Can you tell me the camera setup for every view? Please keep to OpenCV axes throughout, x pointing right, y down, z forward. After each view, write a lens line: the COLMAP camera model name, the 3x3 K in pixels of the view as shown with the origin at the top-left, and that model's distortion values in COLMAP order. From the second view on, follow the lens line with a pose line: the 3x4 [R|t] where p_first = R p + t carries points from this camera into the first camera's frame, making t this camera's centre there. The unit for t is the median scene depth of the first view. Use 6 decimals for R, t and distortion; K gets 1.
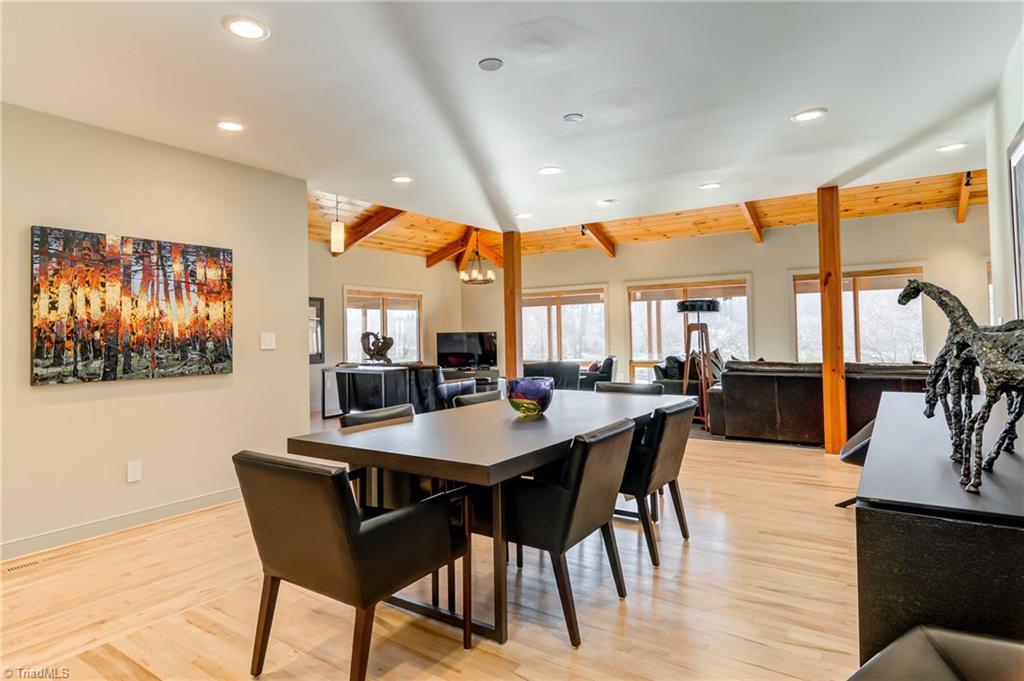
lens RADIAL K [[552.6, 0, 510.8], [0, 552.6, 331.3], [0, 0, 1]] dist [0.006774, -0.001204]
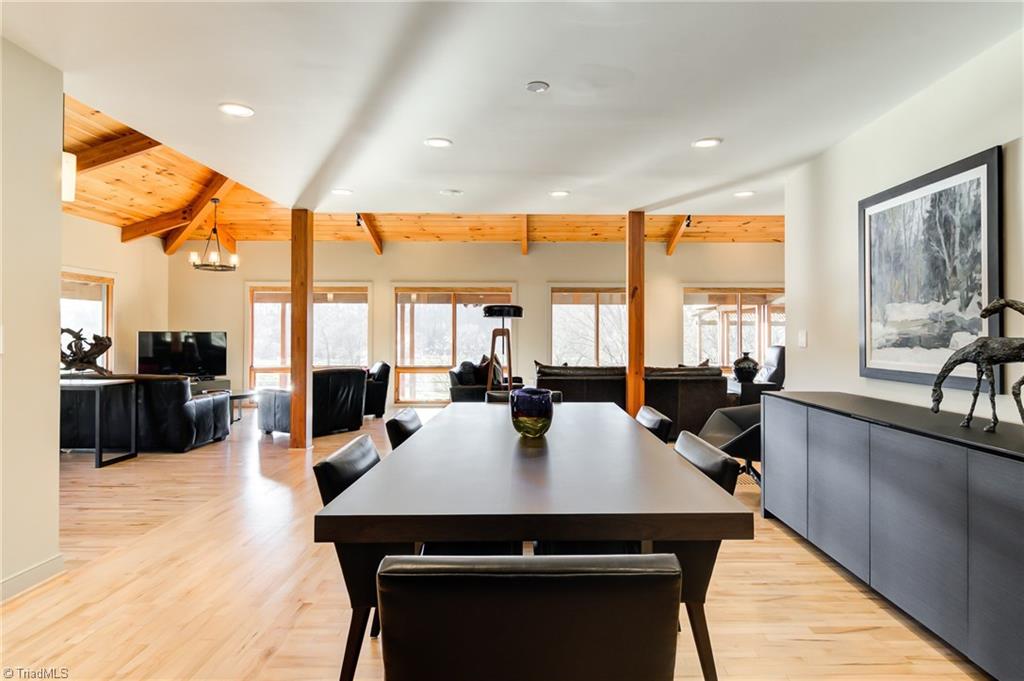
lens RADIAL K [[552.6, 0, 514.3], [0, 552.6, 341.8], [0, 0, 1]] dist [0.006774, -0.001204]
pose [[0.828190, 0.013843, 0.560276, -0.183059], [-0.020143, 0.999784, 0.005073, 0.003368], [-0.560085, -0.015487, 0.828290, 0.140347]]
